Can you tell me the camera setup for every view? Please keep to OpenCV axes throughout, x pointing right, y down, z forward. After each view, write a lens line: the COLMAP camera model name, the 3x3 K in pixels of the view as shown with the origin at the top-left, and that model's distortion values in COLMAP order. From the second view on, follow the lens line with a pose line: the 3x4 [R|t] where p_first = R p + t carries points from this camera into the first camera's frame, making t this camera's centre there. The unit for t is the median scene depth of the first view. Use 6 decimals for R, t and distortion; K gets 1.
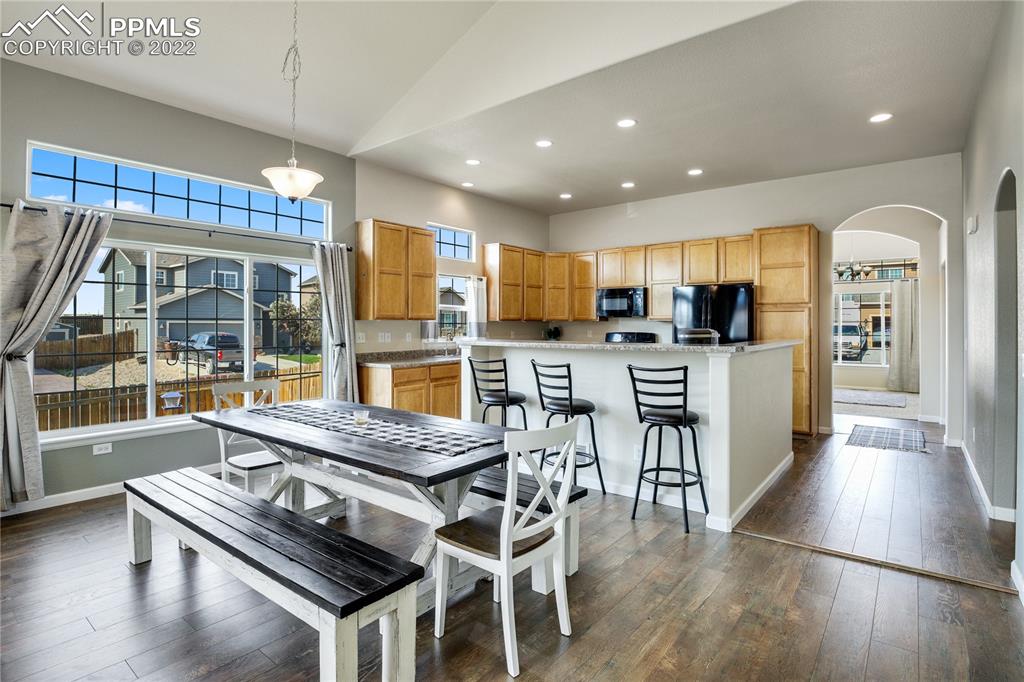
lens RADIAL K [[510.6, 0, 511.2], [0, 510.6, 316.2], [0, 0, 1]] dist [-0.001256, -0.014862]
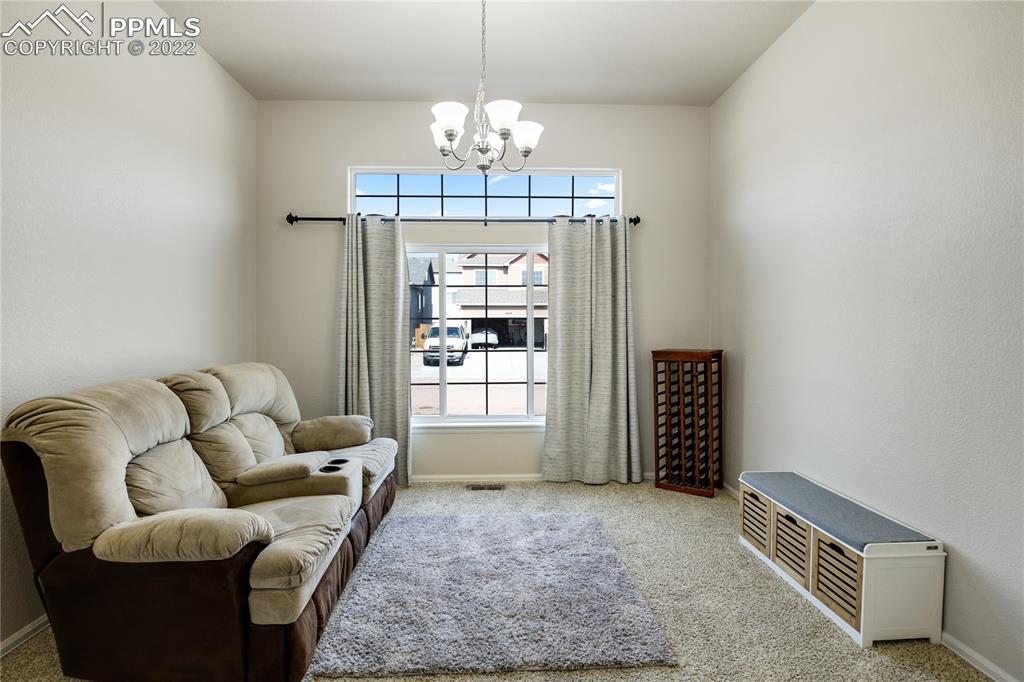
lens RADIAL K [[508.2, 0, 512.0], [0, 508.2, 341.0], [0, 0, 1]] dist [-0.021695, -0.000872]
pose [[0.759616, -0.018062, 0.650122, 0.176798], [-0.011466, 0.999087, 0.041154, 0.005038], [-0.650271, -0.038716, 0.758715, 0.275658]]
